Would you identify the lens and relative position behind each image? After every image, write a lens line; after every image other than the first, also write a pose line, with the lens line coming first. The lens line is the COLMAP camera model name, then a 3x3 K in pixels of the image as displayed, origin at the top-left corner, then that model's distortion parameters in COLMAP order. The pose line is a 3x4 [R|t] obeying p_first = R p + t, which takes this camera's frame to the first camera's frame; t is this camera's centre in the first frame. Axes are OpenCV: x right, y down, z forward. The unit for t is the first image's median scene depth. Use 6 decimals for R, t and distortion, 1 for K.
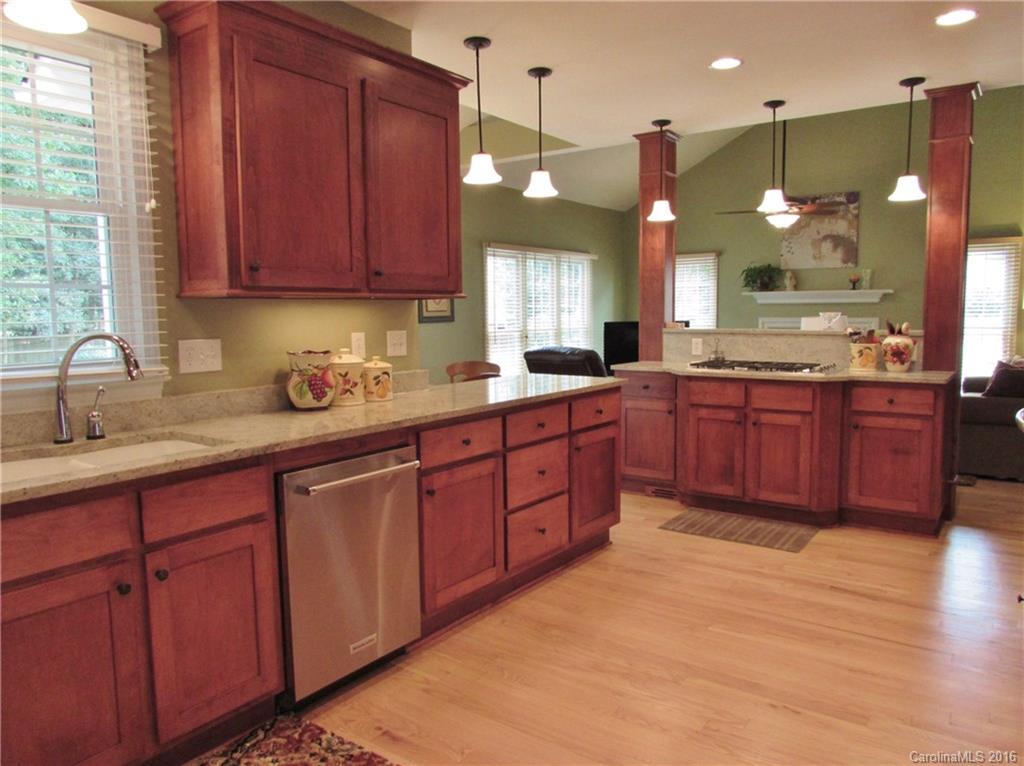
lens RADIAL K [[728.6, 0, 512.4], [0, 728.6, 380.5], [0, 0, 1]] dist [-0.031712, 0.010977]
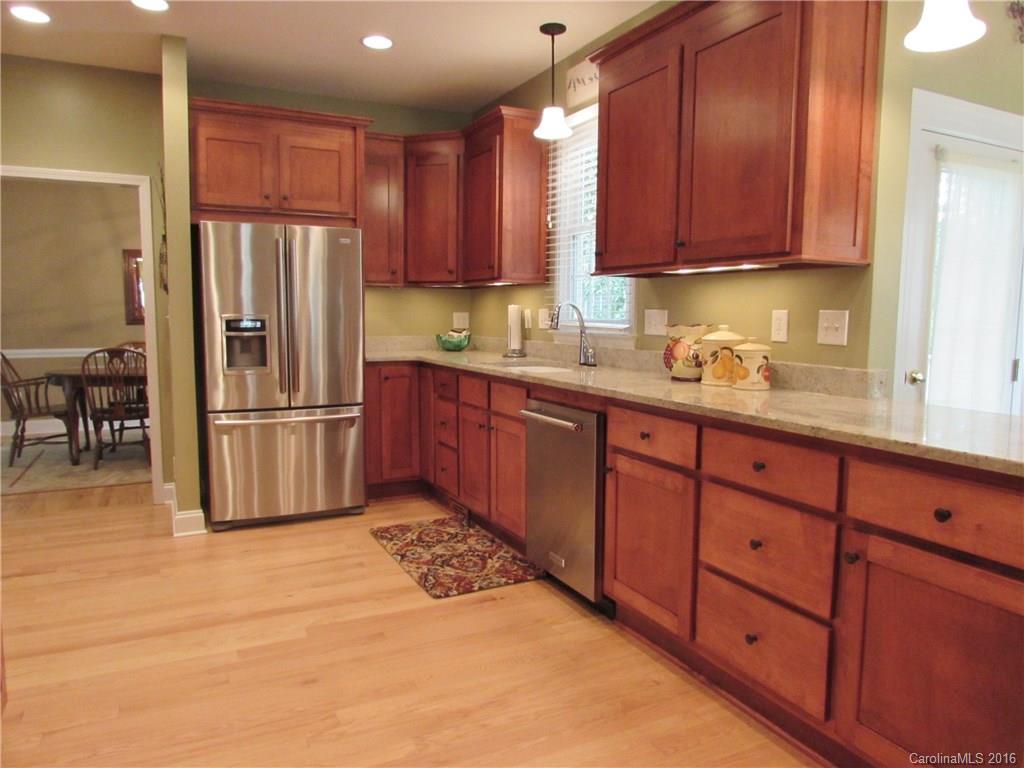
lens RADIAL K [[728.6, 0, 521.5], [0, 728.6, 385.5], [0, 0, 1]] dist [-0.031712, 0.010977]
pose [[-0.456119, 0.099096, -0.884384, 0.876024], [-0.087615, 0.983952, 0.155440, -0.109153], [0.885595, 0.148385, -0.440117, 1.444628]]
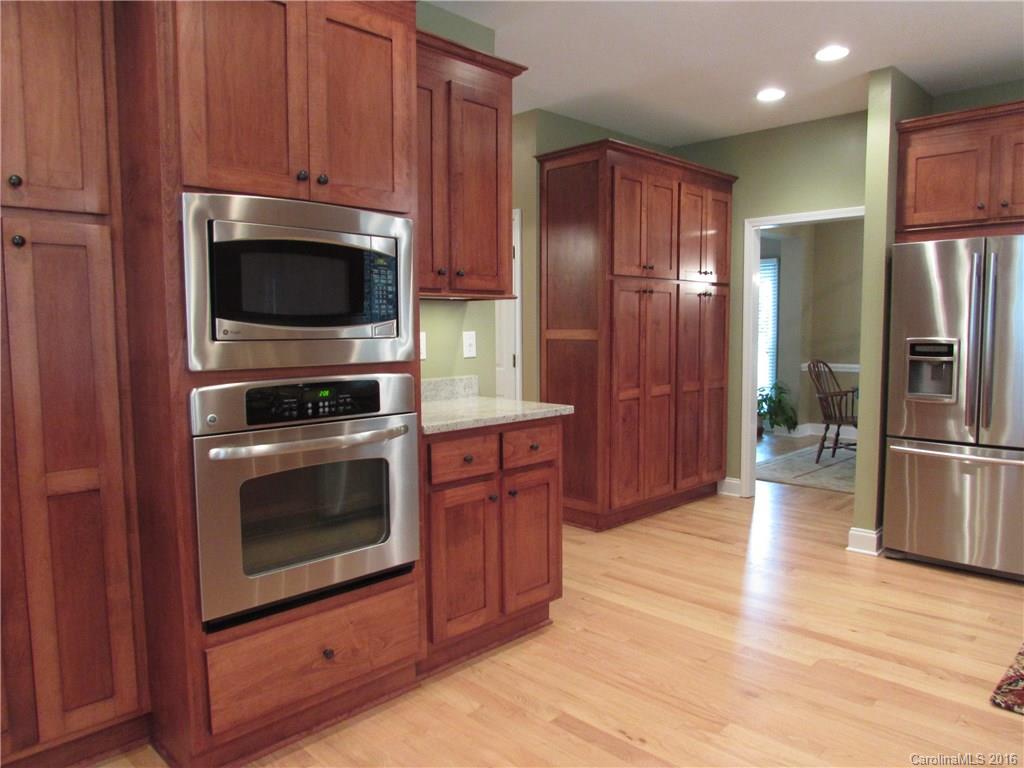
lens RADIAL K [[728.6, 0, 515.9], [0, 728.6, 385.3], [0, 0, 1]] dist [-0.031712, 0.010977]
pose [[-0.988847, 0.002401, 0.148915, 0.367686], [0.028684, 0.984221, 0.174601, -0.150334], [-0.146146, 0.176925, -0.973313, 1.771429]]
